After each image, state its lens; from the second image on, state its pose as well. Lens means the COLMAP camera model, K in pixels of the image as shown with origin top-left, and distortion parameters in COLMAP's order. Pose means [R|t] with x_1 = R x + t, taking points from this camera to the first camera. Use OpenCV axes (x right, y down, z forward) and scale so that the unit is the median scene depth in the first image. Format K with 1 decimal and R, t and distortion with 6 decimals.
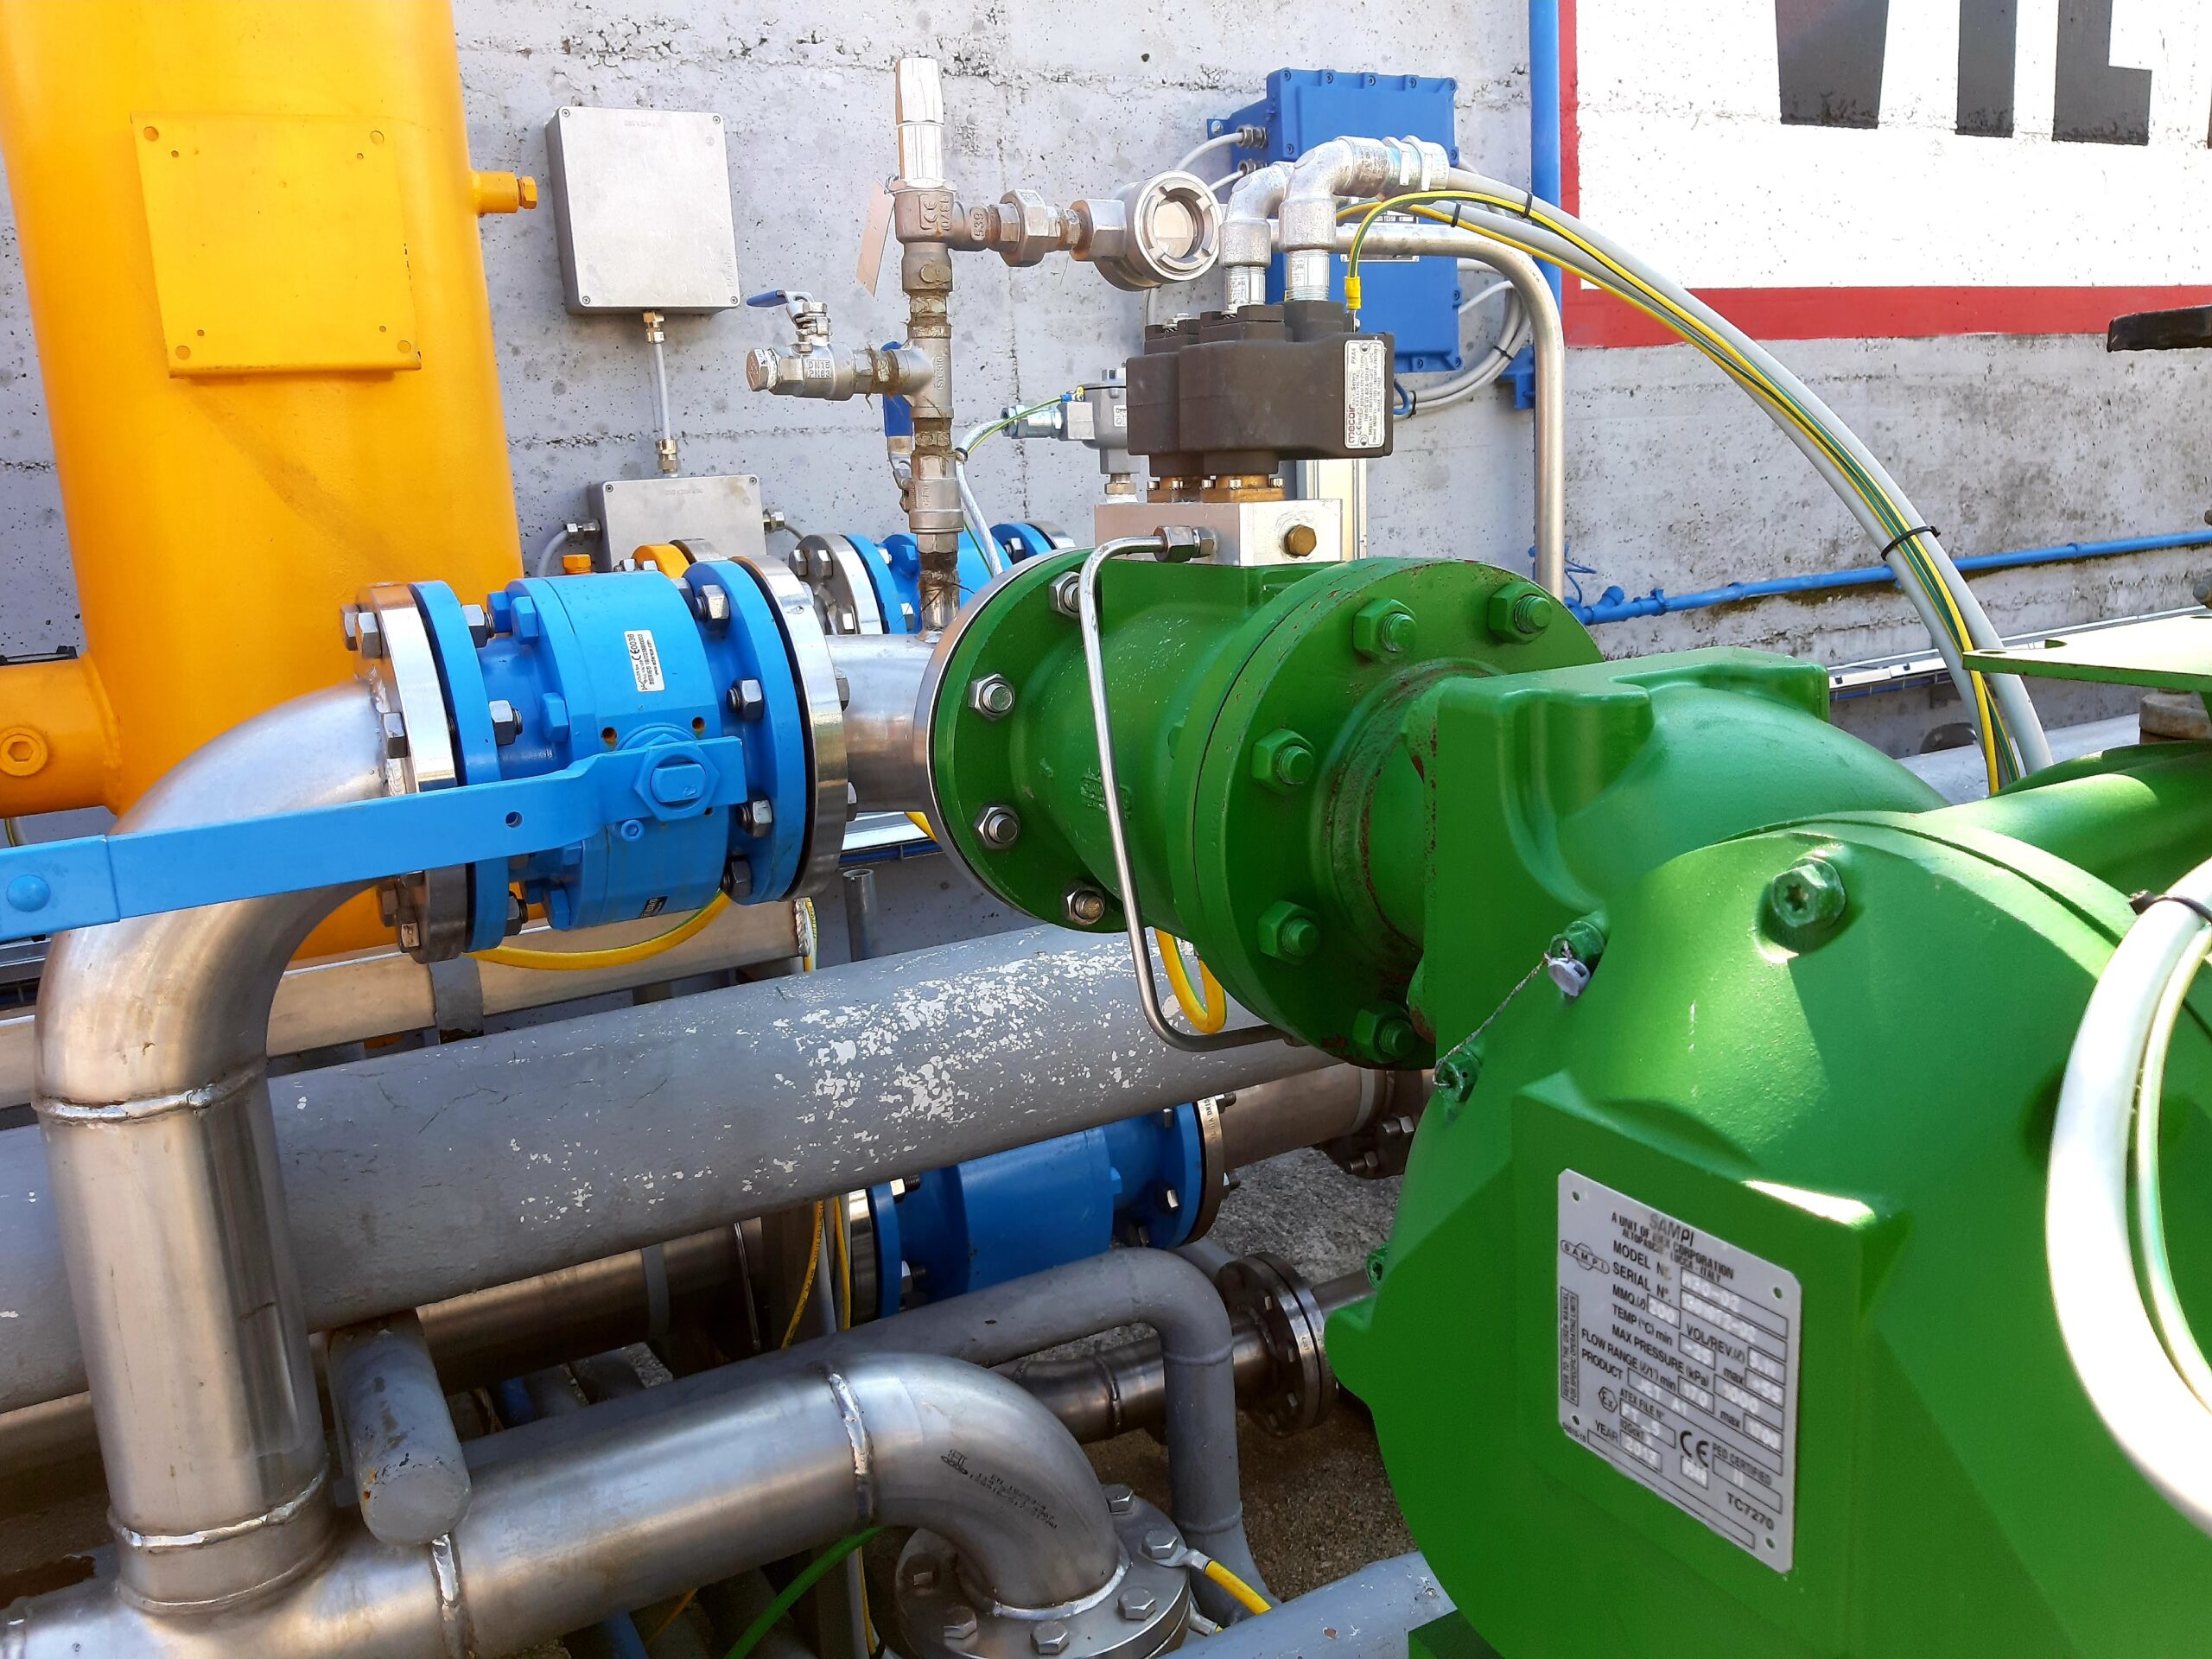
lens RADIAL K [[1748.6, 0, 1128.0], [0, 1748.6, 809.5], [0, 0, 1]] dist [0.009367, -0.033203]
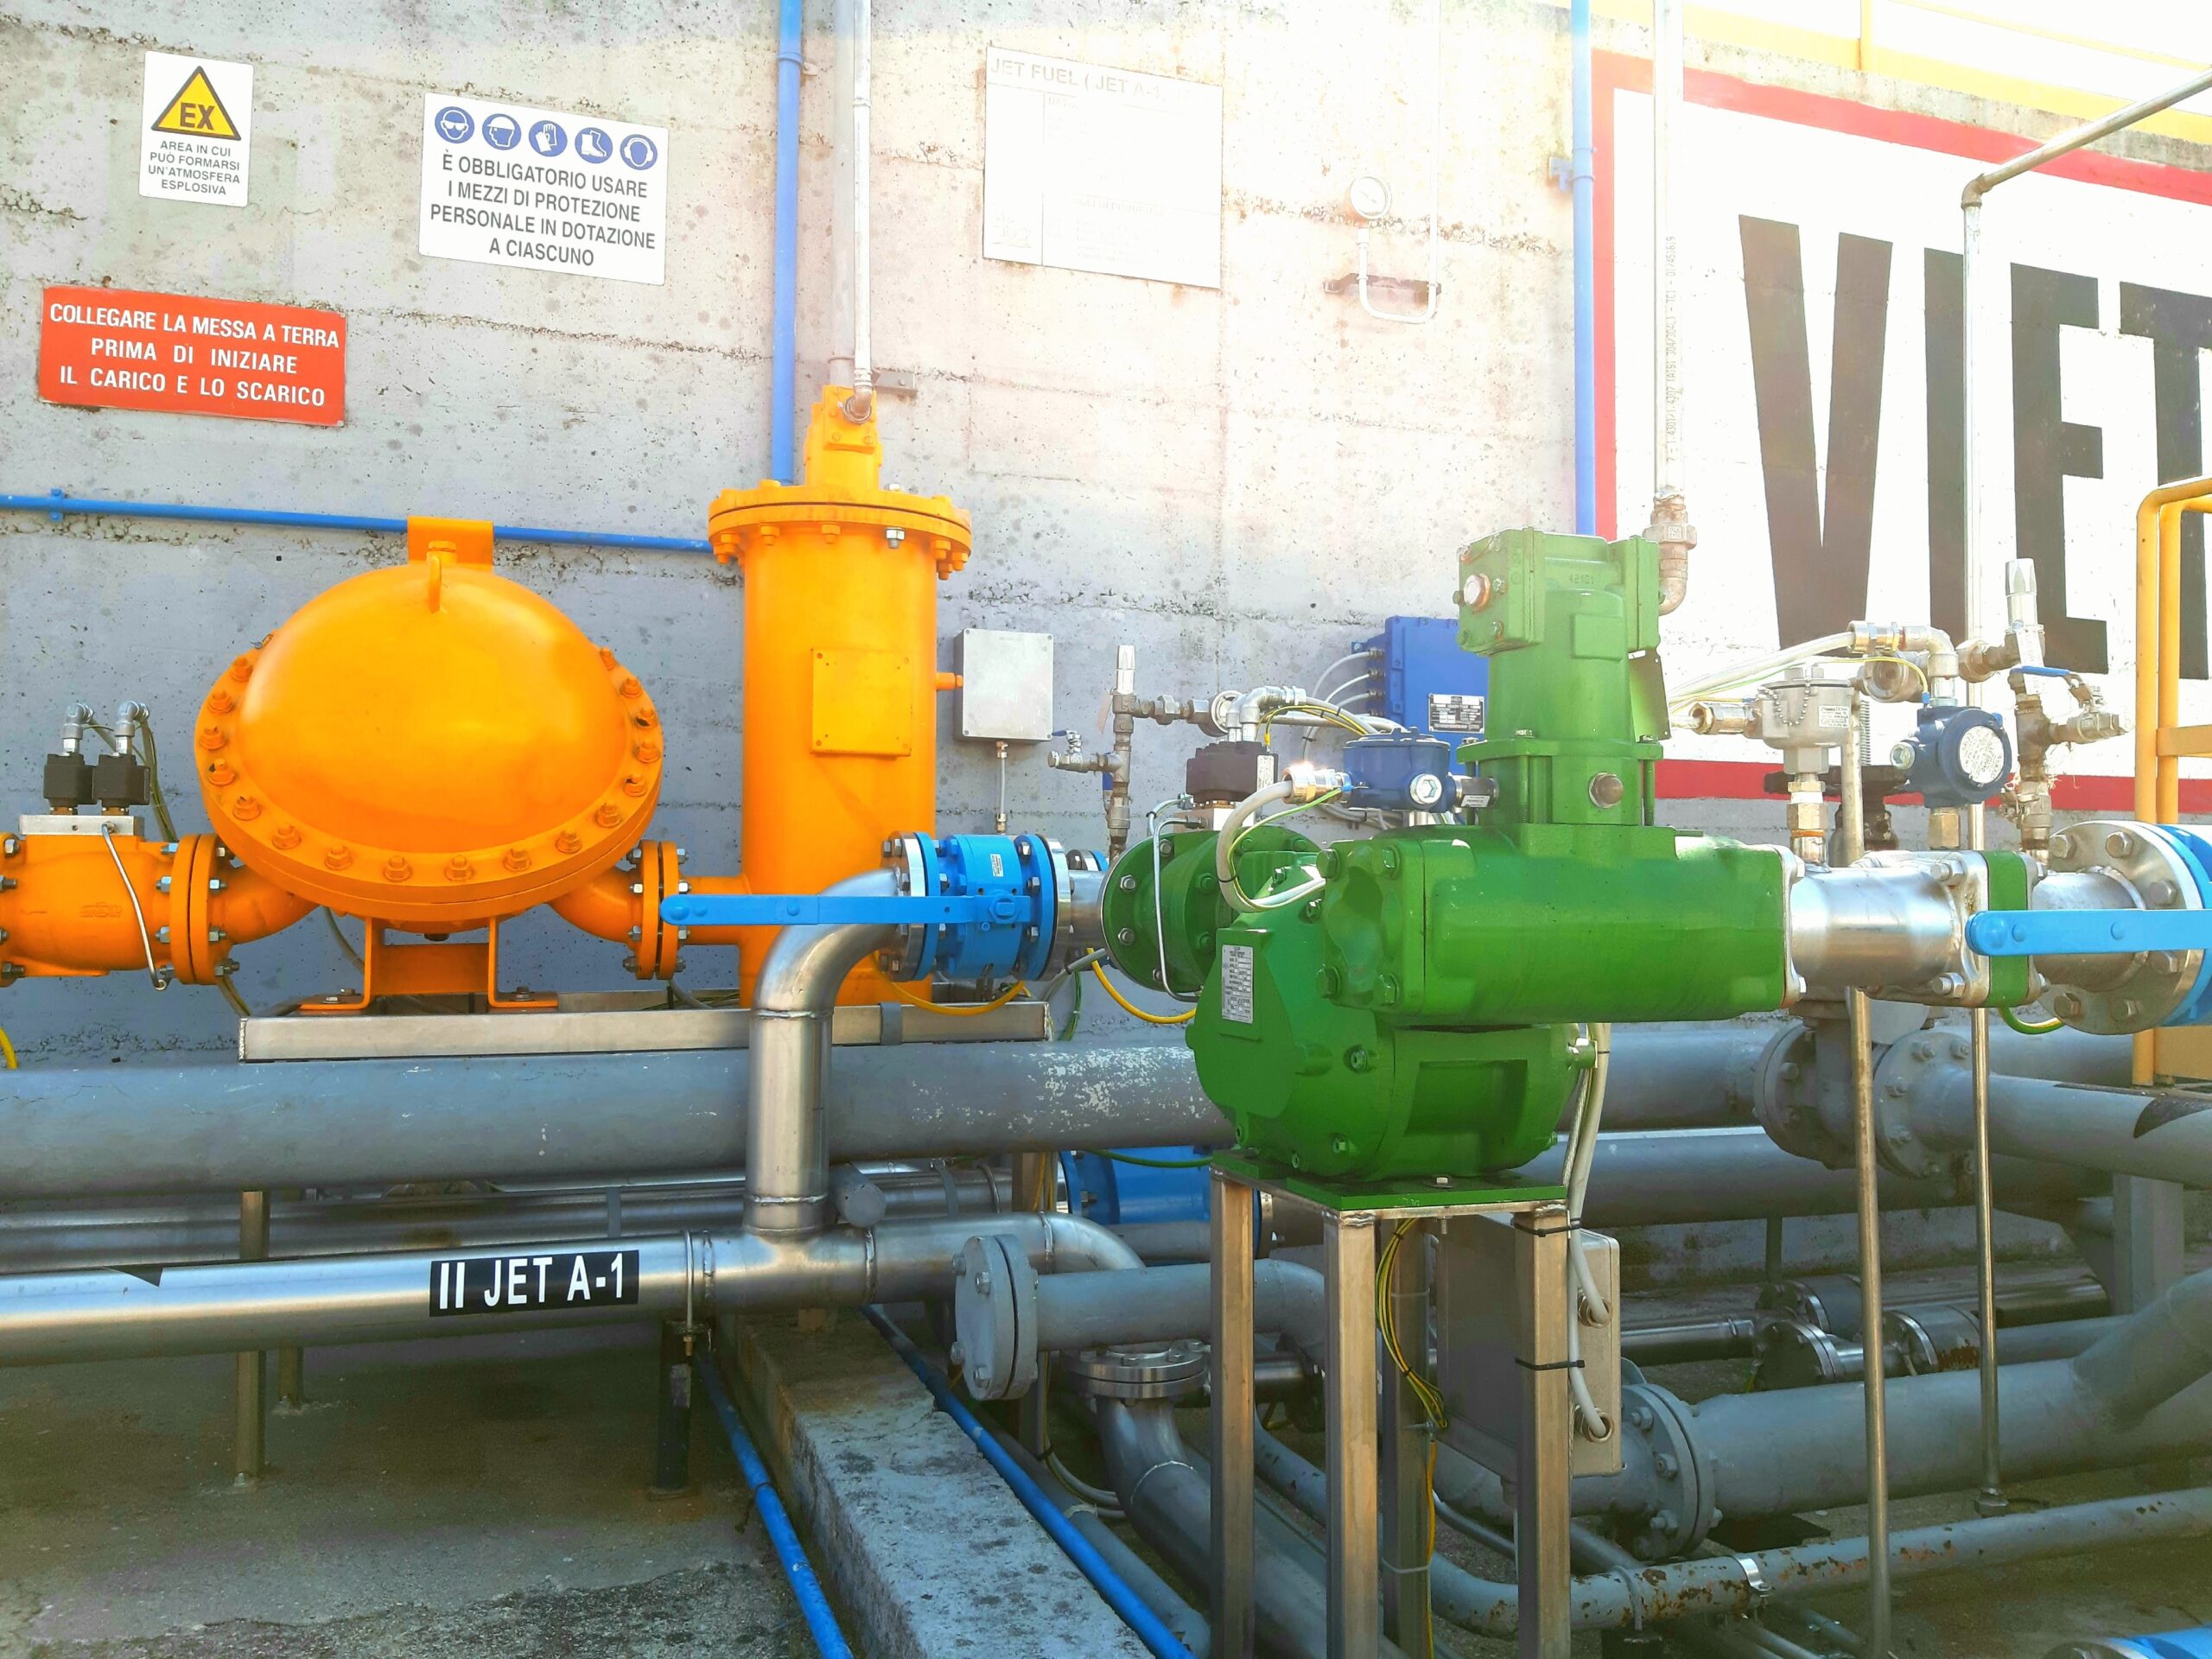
lens RADIAL K [[1748.6, 0, 1104.9], [0, 1748.6, 838.9], [0, 0, 1]] dist [0.009367, -0.033203]
pose [[0.982034, 0.056090, -0.180176, 0.268677], [-0.096516, 0.969763, -0.224154, 0.347007], [0.162155, 0.237517, 0.957753, -1.141617]]
